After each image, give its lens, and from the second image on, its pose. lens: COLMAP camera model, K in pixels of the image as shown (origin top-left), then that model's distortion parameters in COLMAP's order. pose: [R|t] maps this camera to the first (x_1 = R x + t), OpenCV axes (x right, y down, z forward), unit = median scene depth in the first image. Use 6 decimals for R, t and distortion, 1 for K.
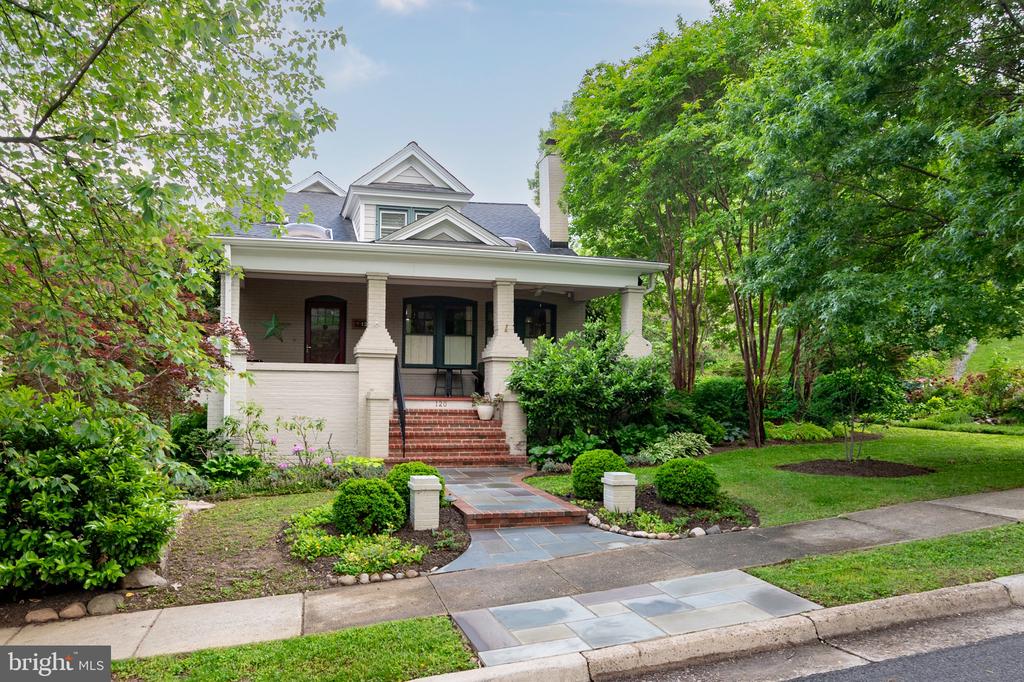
lens RADIAL K [[764.7, 0, 482.5], [0, 764.7, 370.3], [0, 0, 1]] dist [0.001638, 0.000791]
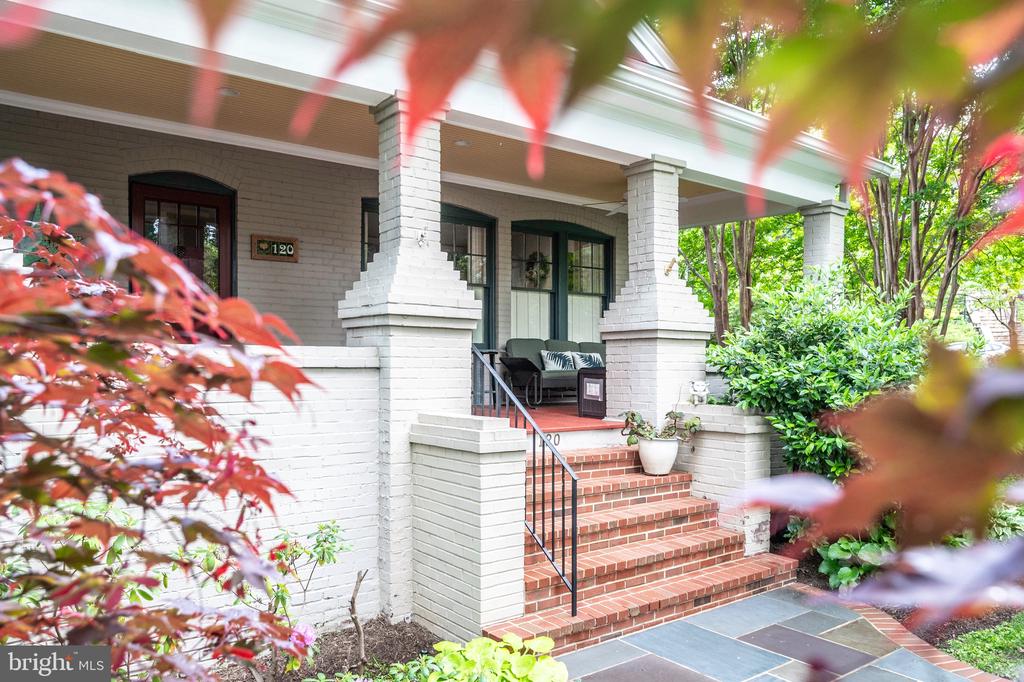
lens RADIAL K [[780.4, 0, 538.0], [0, 780.4, 365.9], [0, 0, 1]] dist [-0.002032, -0.000135]
pose [[0.905584, -0.012946, 0.423970, -0.258775], [-0.001244, 0.999449, 0.033175, -0.011714], [-0.424166, -0.030570, 0.905068, 0.659177]]
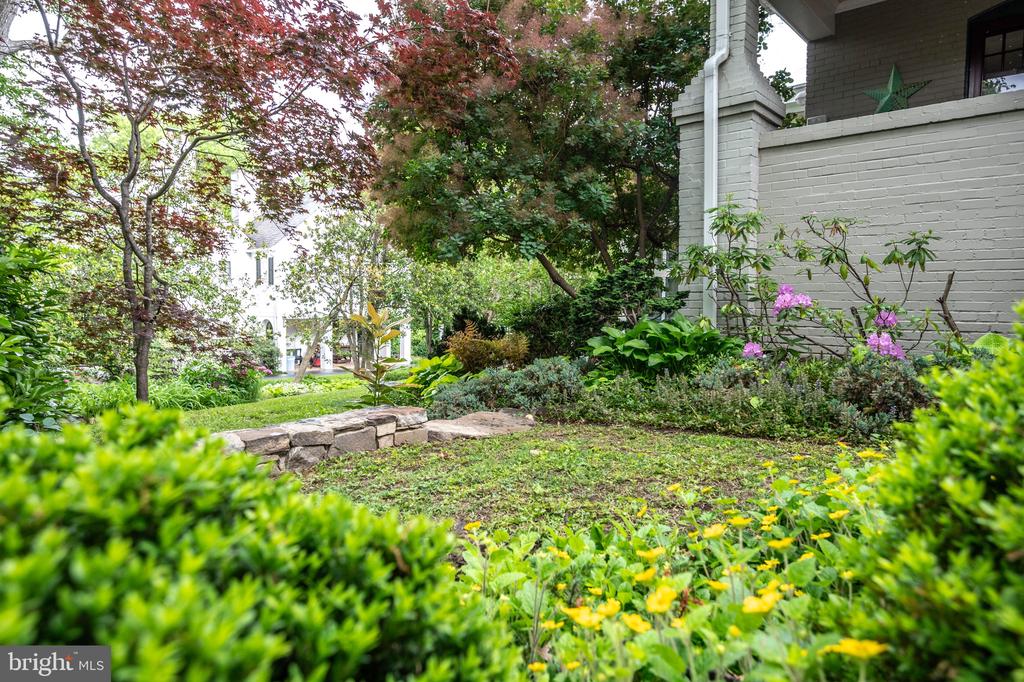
lens RADIAL K [[641.8, 0, 510.5], [0, 641.8, 340.4], [0, 0, 1]] dist [-0.001744, 0.003276]
pose [[0.554208, 0.037849, -0.831517, -0.063707], [0.025338, 0.997736, 0.062303, 0.086393], [0.831992, -0.055598, 0.551994, 0.647966]]
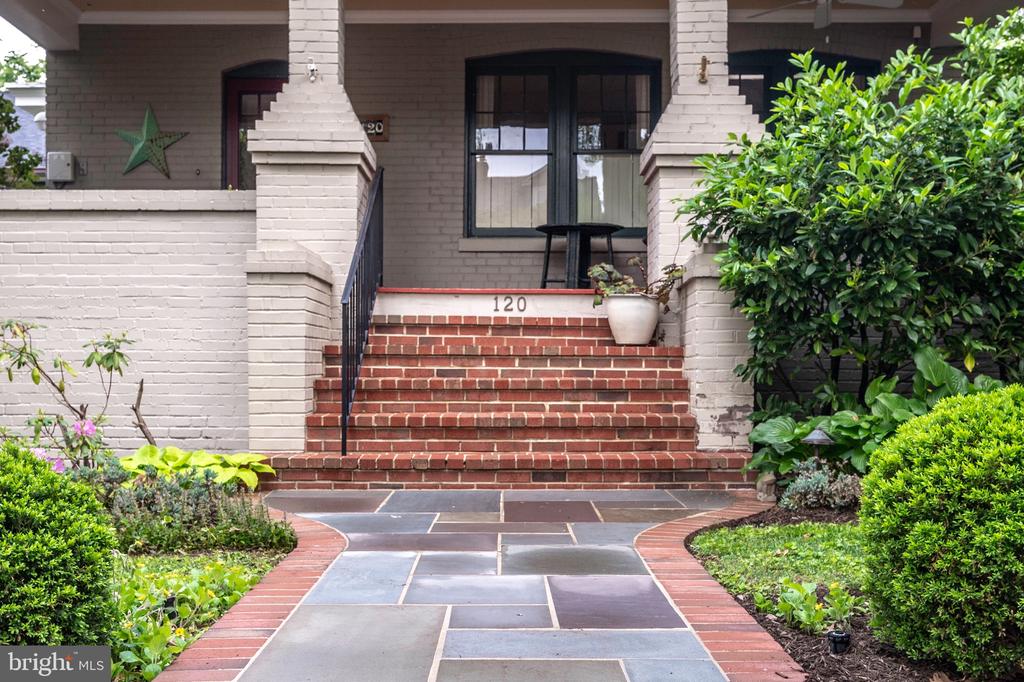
lens RADIAL K [[1139.5, 0, 504.7], [0, 1139.5, 388.1], [0, 0, 1]] dist [-0.013885, 0.000000]
pose [[0.966964, -0.009348, -0.254740, 0.078546], [0.017843, 0.999358, 0.031058, 0.070603], [0.254286, -0.034577, 0.966511, 0.541046]]
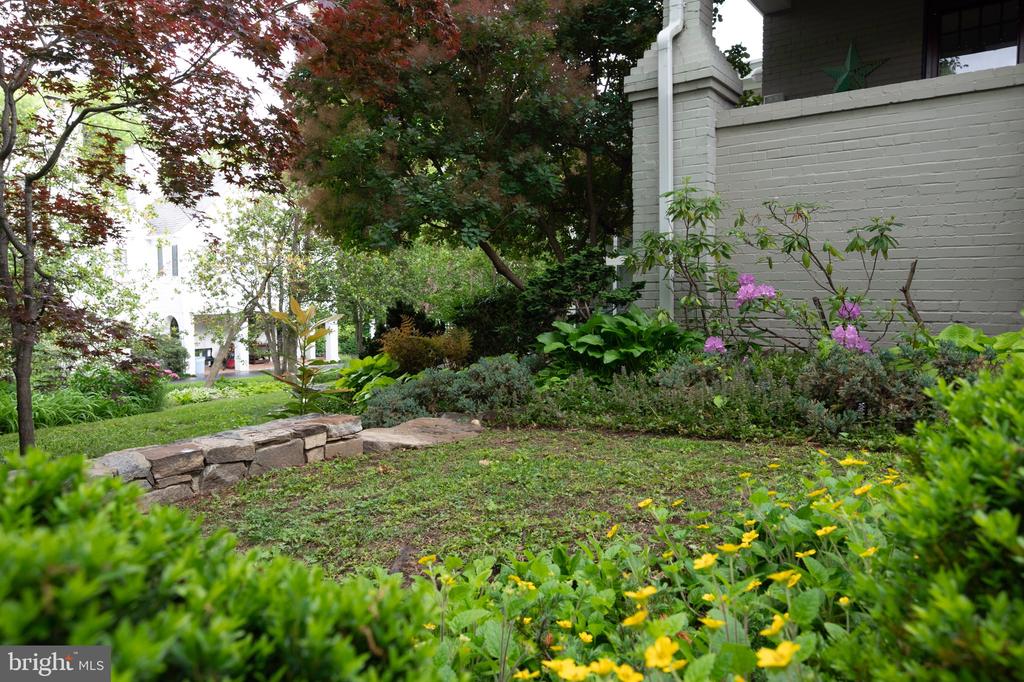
lens RADIAL K [[701.9, 0, 510.9], [0, 701.9, 340.3], [0, 0, 1]] dist [-0.002006, 0.001790]
pose [[0.625692, 0.035867, -0.779246, -0.066749], [0.034166, 0.996724, 0.073311, 0.085166], [0.779322, -0.072493, 0.622416, 0.647870]]
